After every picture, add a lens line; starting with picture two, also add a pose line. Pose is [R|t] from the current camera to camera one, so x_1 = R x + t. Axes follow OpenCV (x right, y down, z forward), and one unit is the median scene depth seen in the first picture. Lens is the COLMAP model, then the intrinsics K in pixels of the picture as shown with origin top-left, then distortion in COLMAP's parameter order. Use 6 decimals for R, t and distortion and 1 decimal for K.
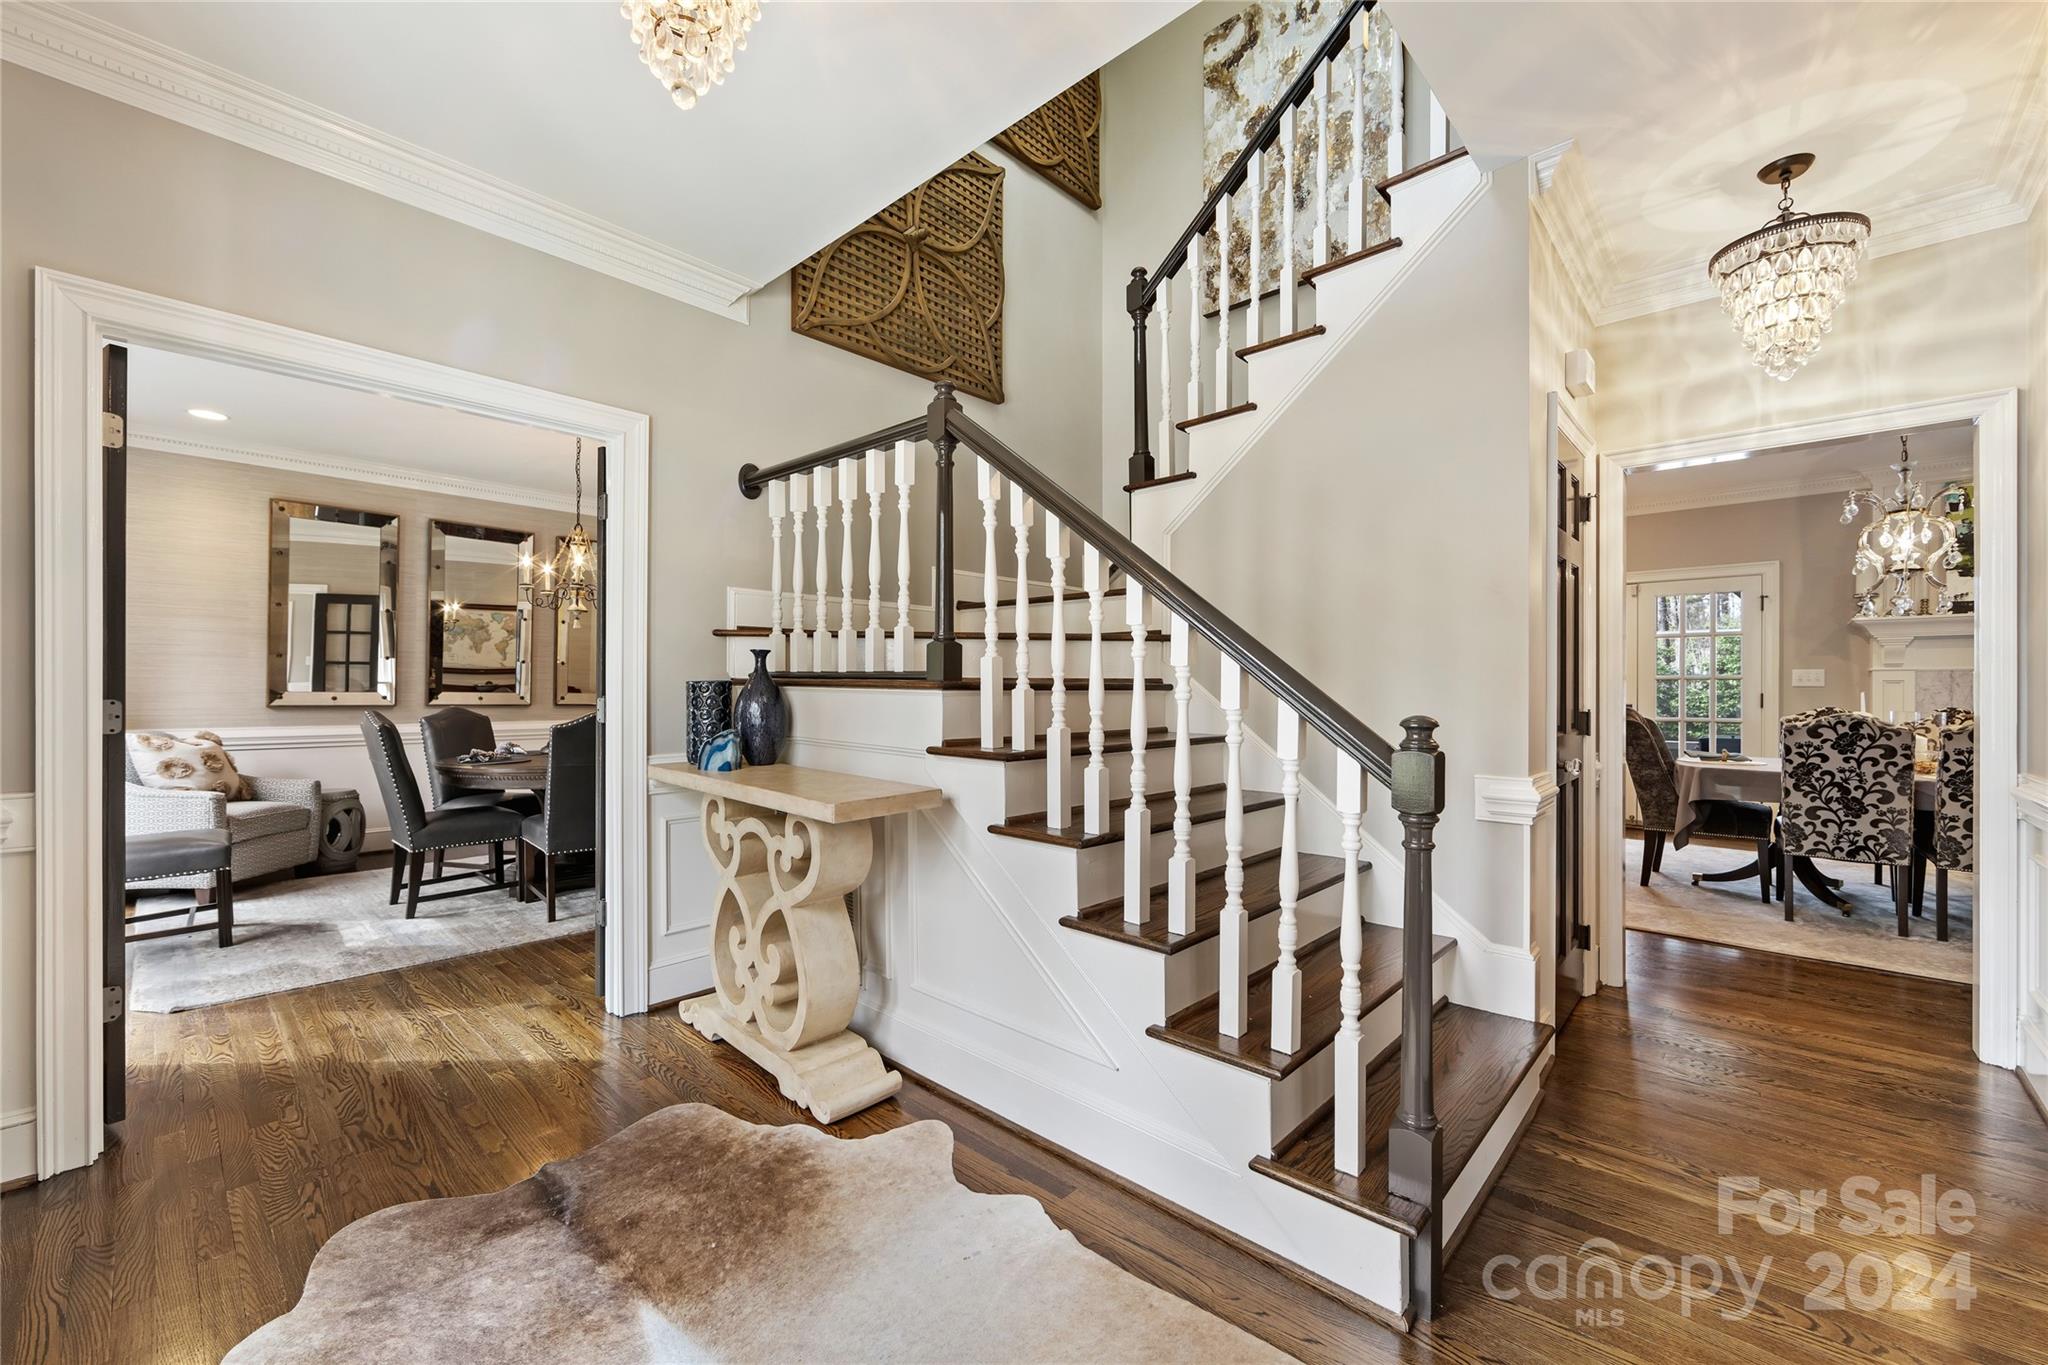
lens RADIAL K [[817.7, 0, 1022.0], [0, 817.7, 688.6], [0, 0, 1]] dist [-0.001494, -0.000076]
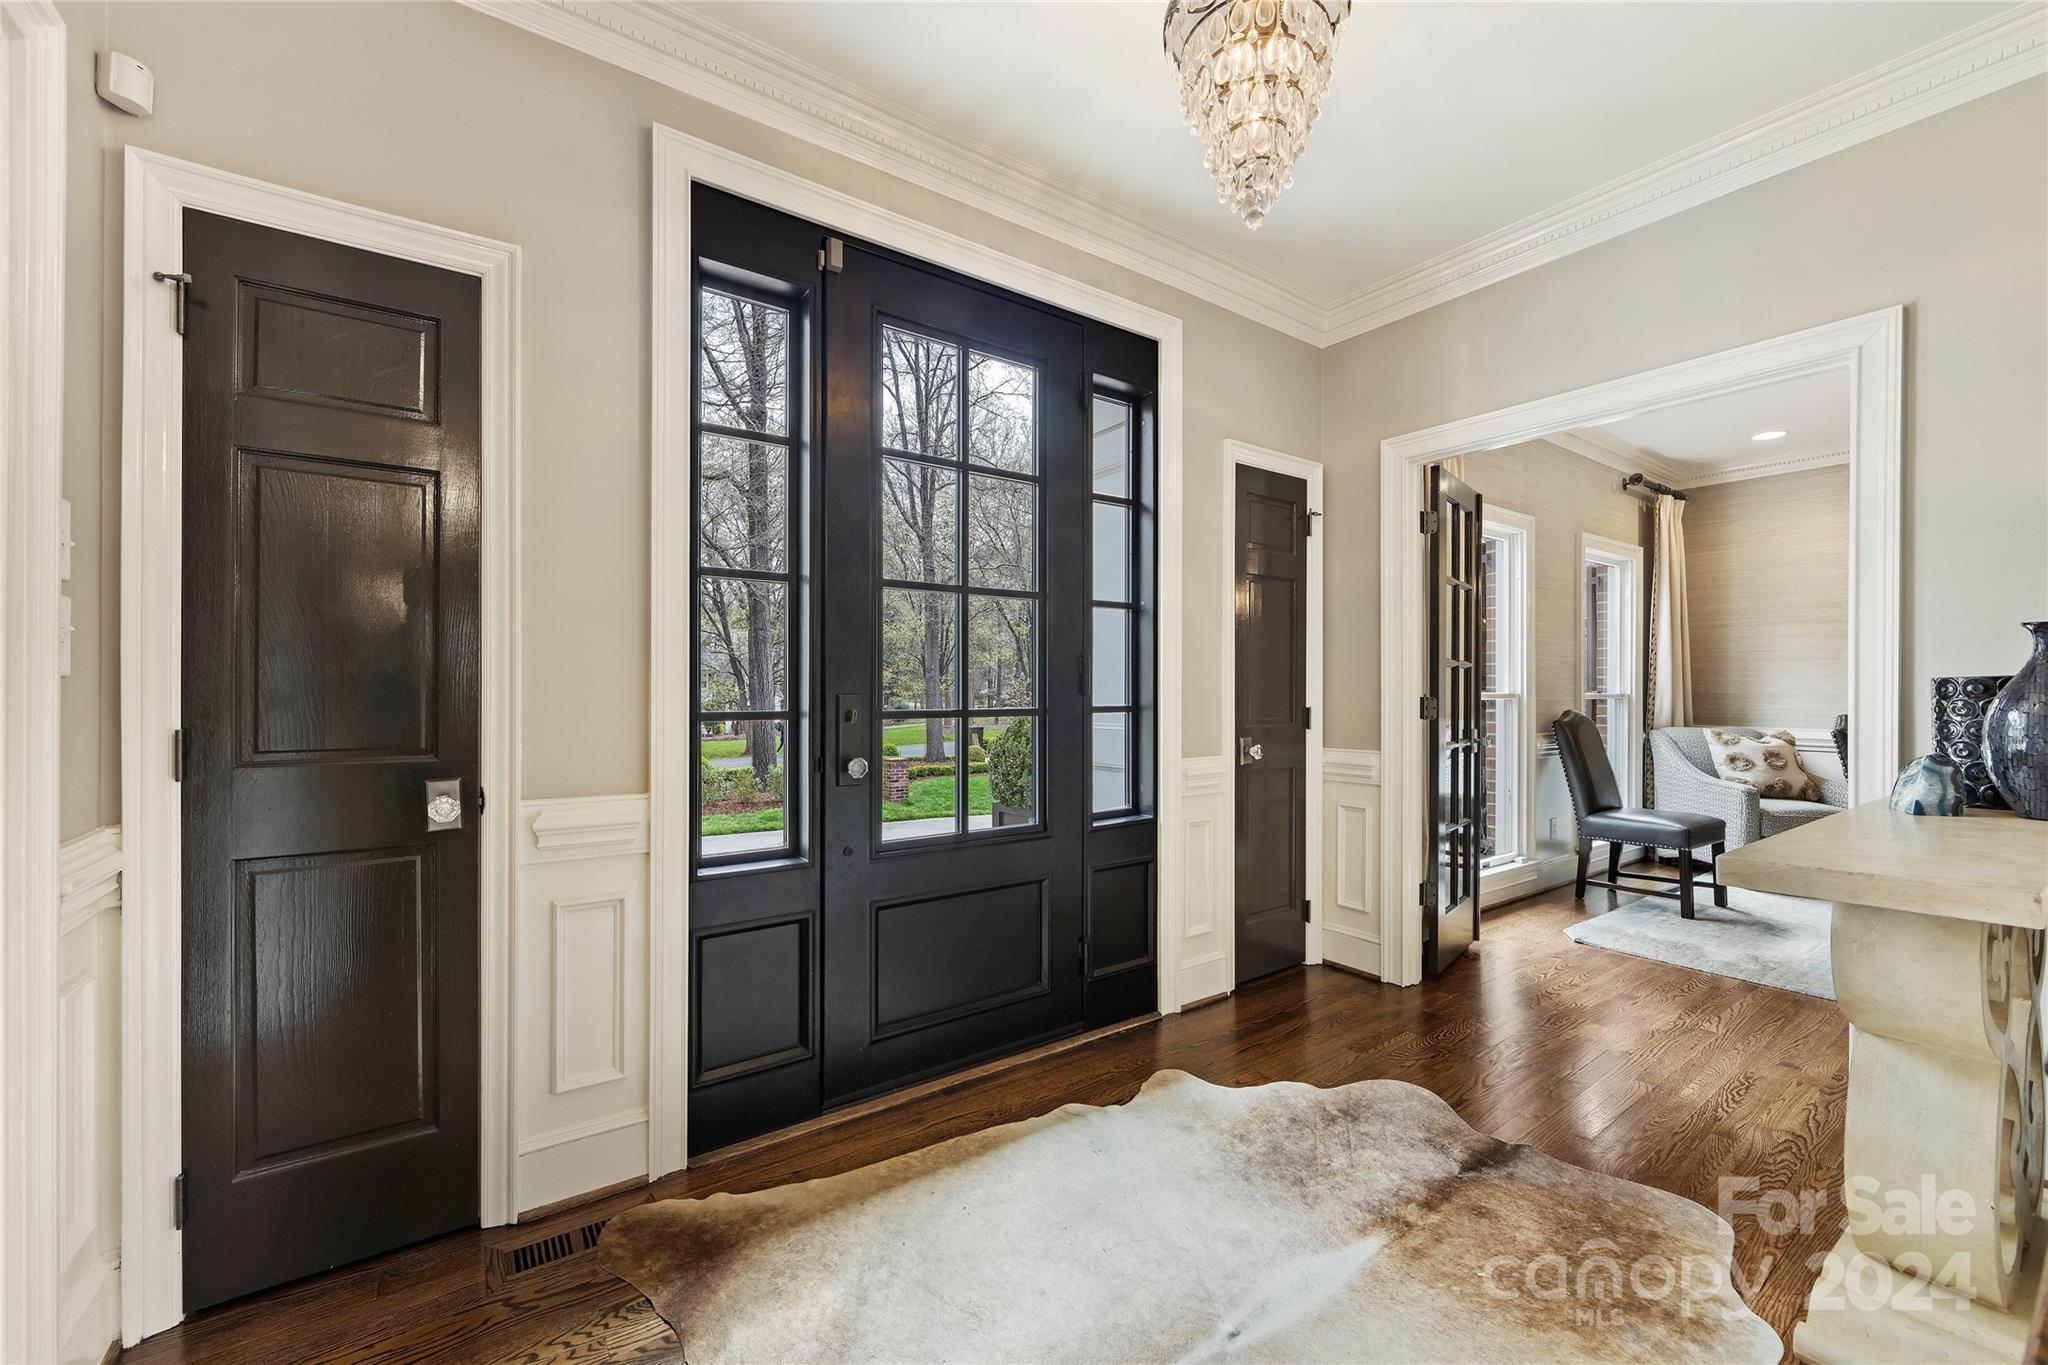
lens RADIAL K [[817.7, 0, 1021.9], [0, 817.7, 687.4], [0, 0, 1]] dist [-0.001494, -0.000076]
pose [[-0.200254, -0.004157, -0.979735, 0.400461], [-0.000336, 0.999991, -0.004174, 0.000630], [0.979744, -0.000506, -0.200253, 0.400911]]
